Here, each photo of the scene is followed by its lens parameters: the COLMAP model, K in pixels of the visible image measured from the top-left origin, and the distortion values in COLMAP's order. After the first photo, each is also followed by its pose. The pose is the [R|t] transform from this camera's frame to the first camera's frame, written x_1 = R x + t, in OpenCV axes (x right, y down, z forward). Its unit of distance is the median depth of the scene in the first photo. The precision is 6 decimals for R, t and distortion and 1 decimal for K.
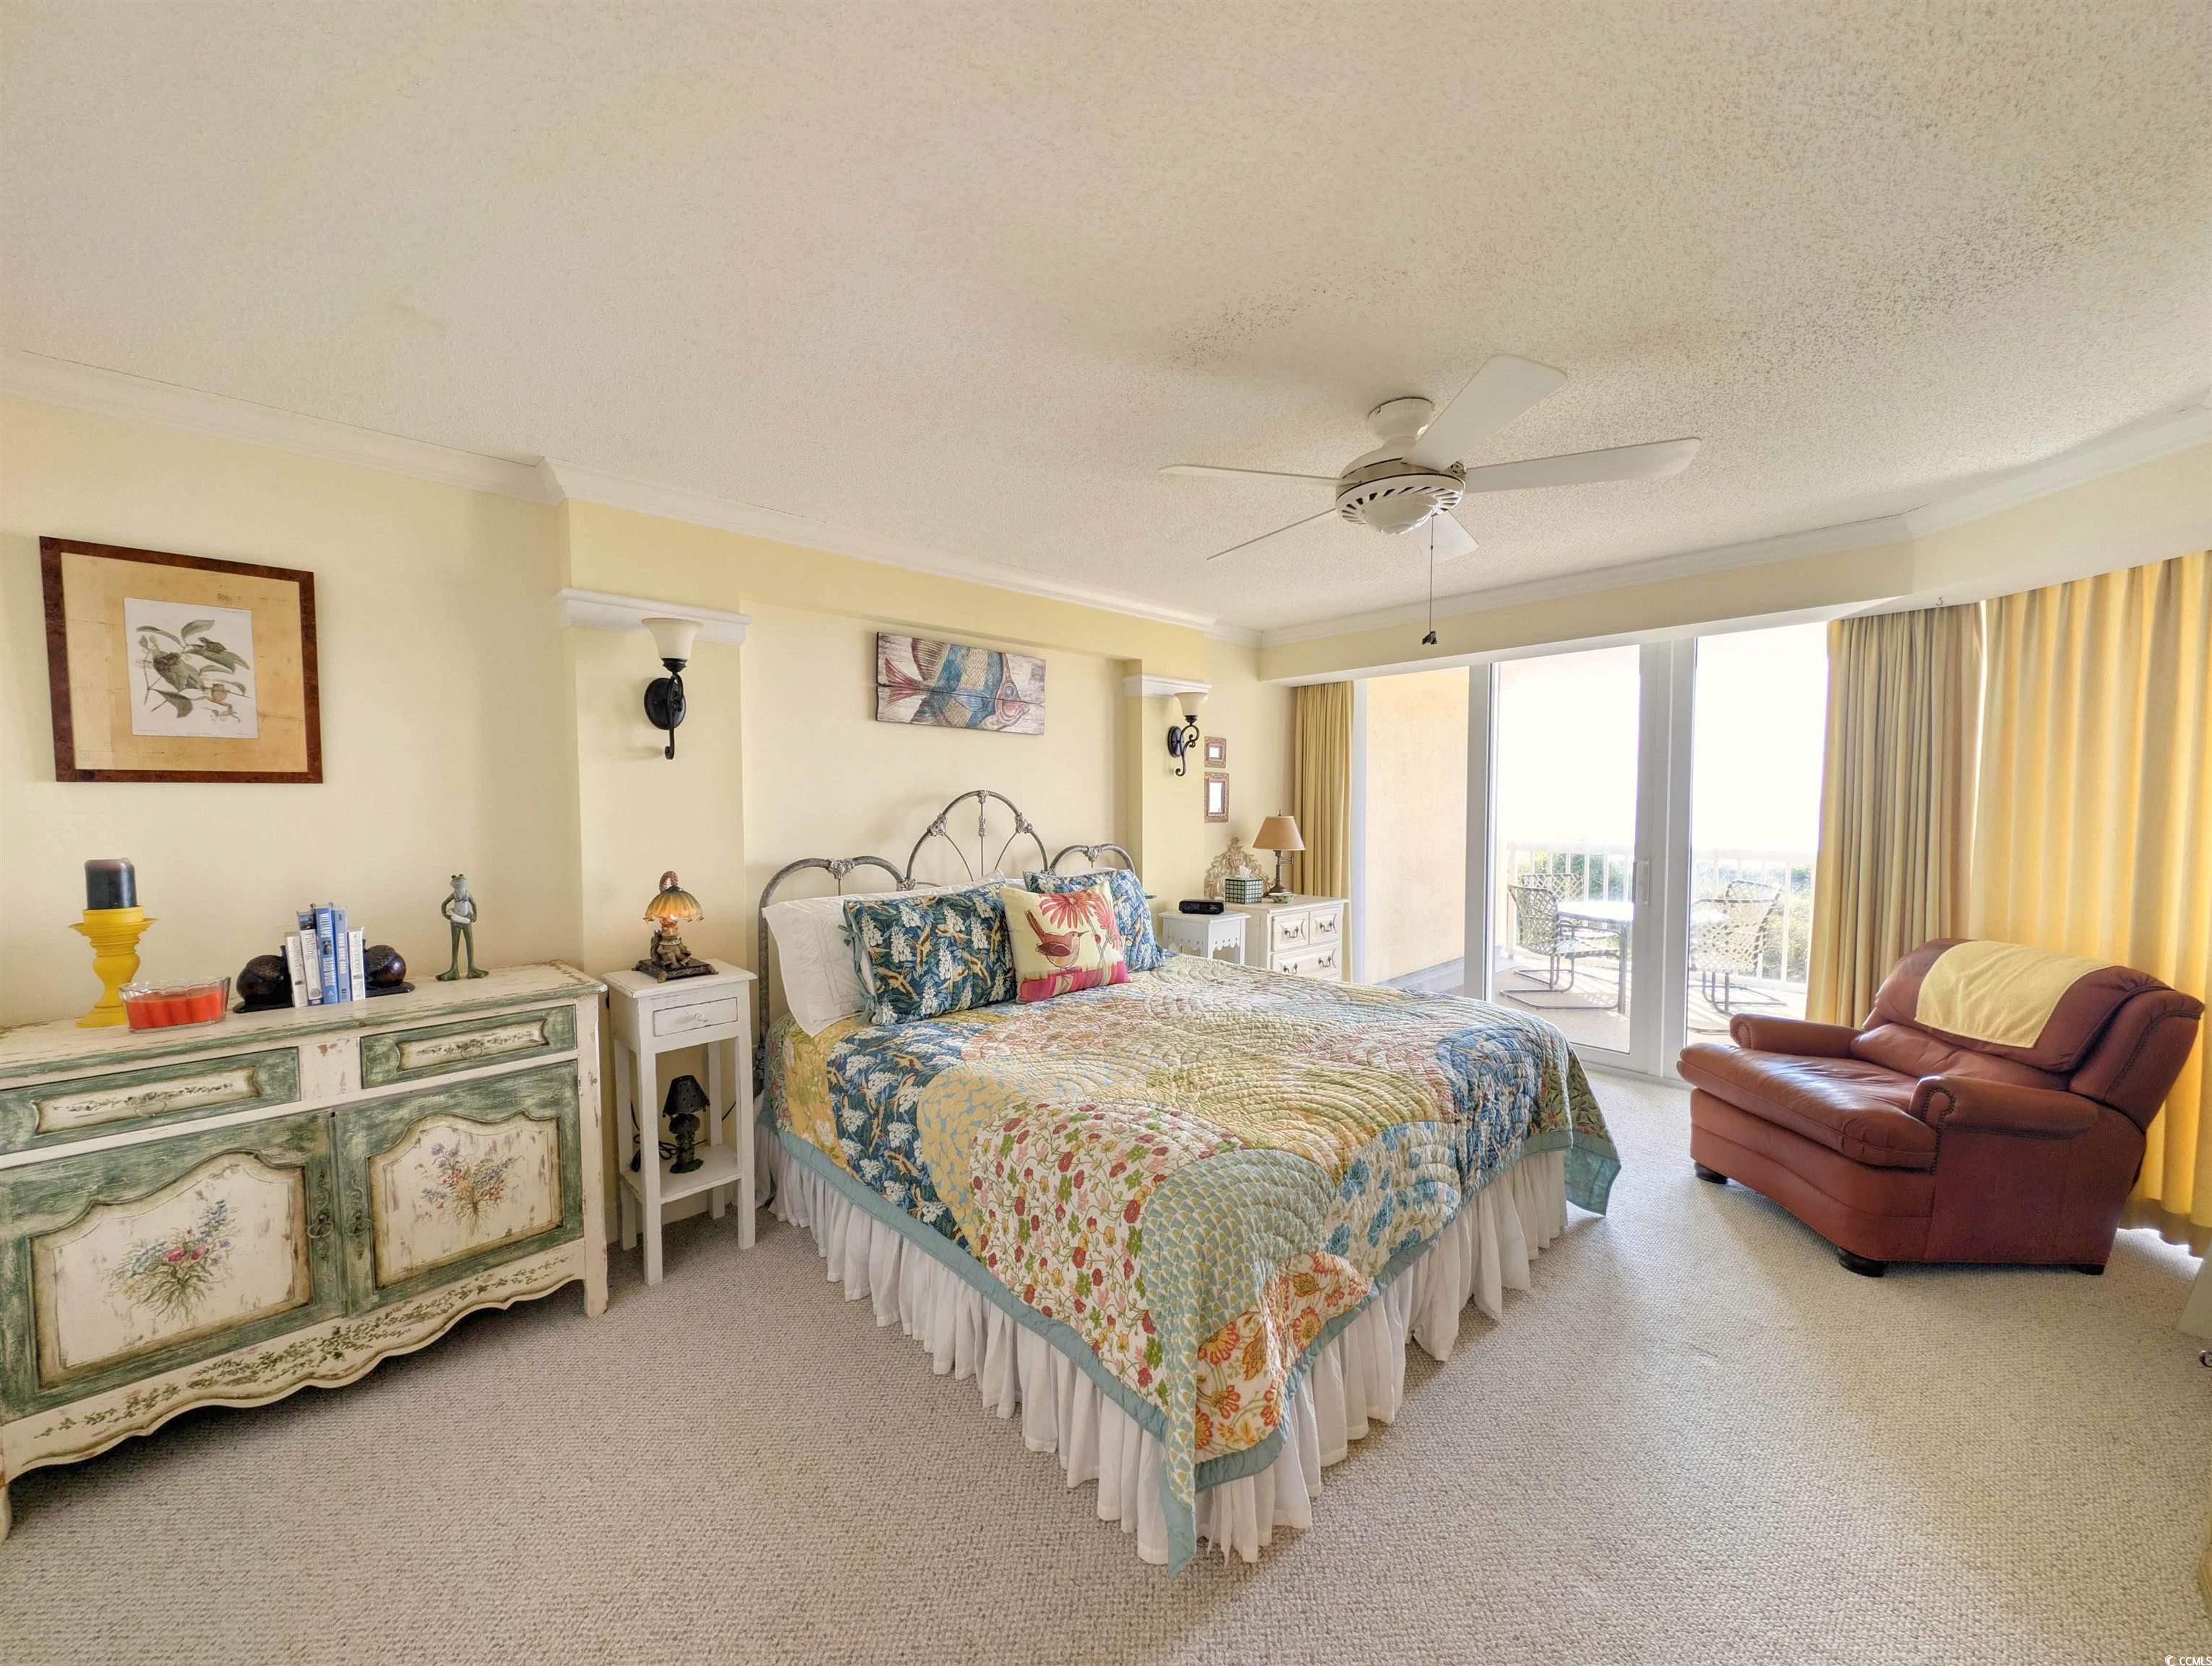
lens RADIAL K [[844.0, 0, 1097.3], [0, 844.0, 840.2], [0, 0, 1]] dist [0.009790, -0.003586]
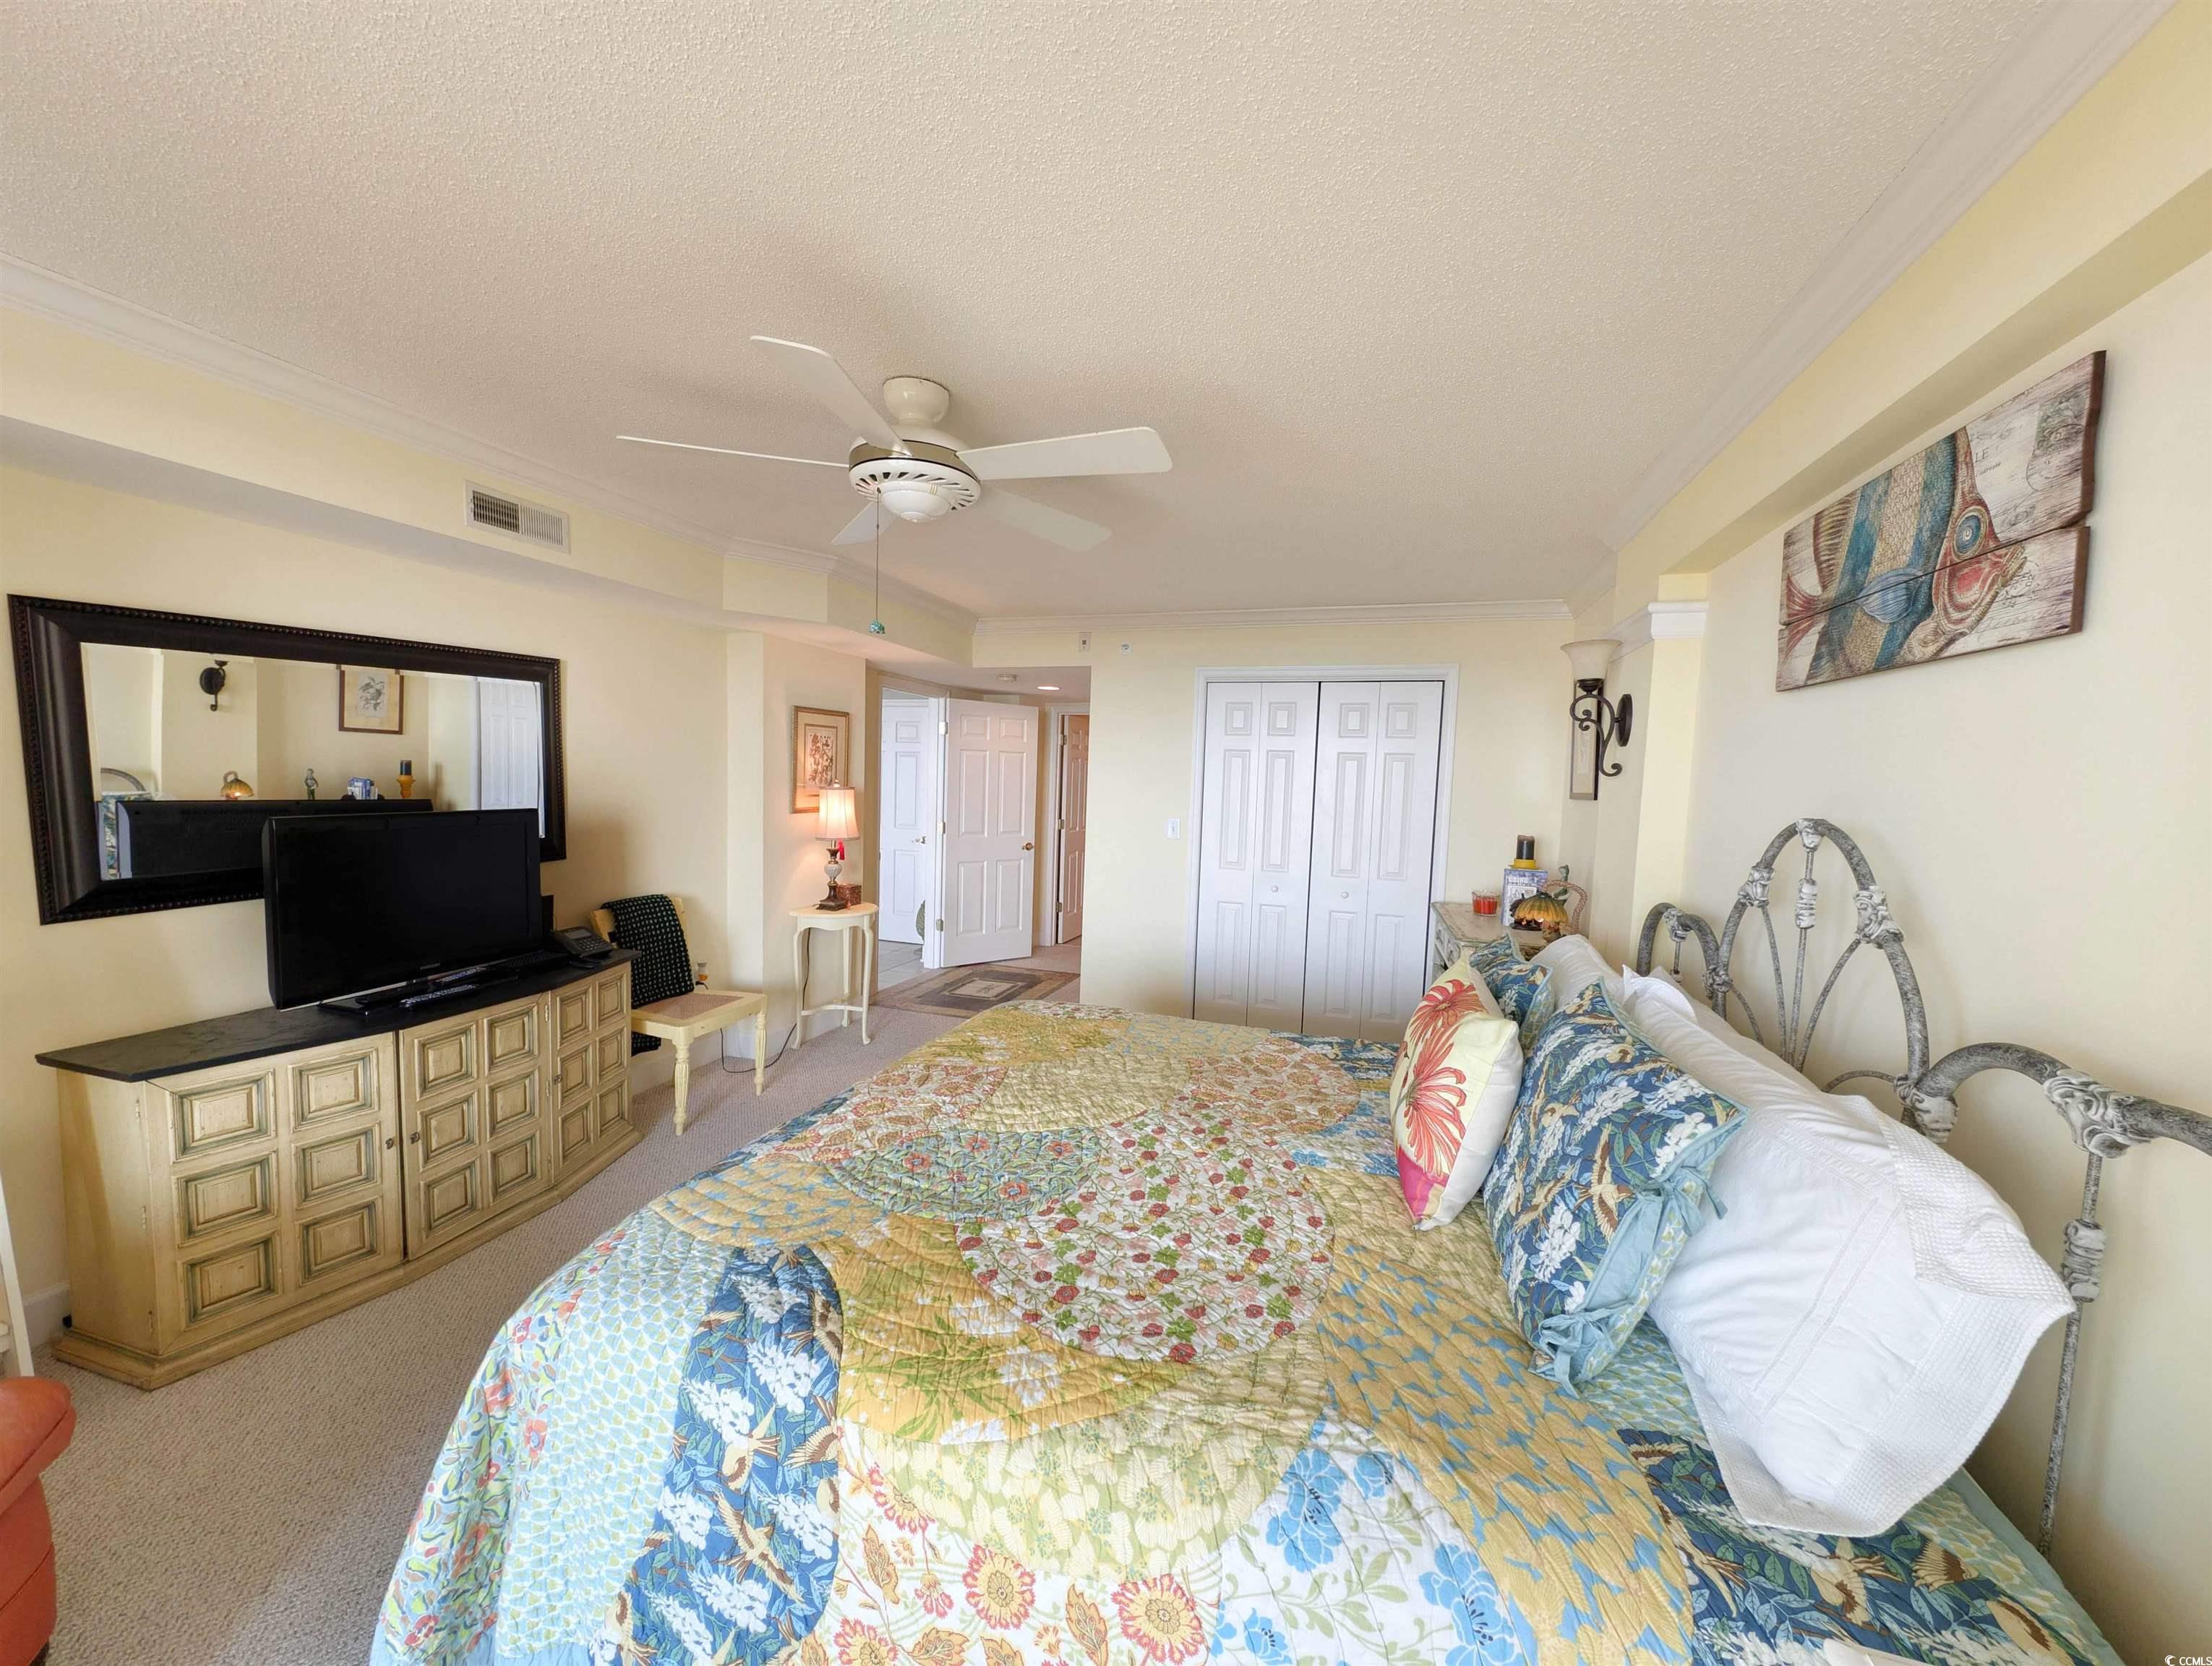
lens RADIAL K [[844.0, 0, 1102.2], [0, 844.0, 838.8], [0, 0, 1]] dist [0.009790, -0.003586]
pose [[-0.879824, 0.016728, -0.475005, 0.498929], [-0.044819, 0.992007, 0.117951, -0.110671], [0.473182, 0.125066, -0.872042, 1.581582]]
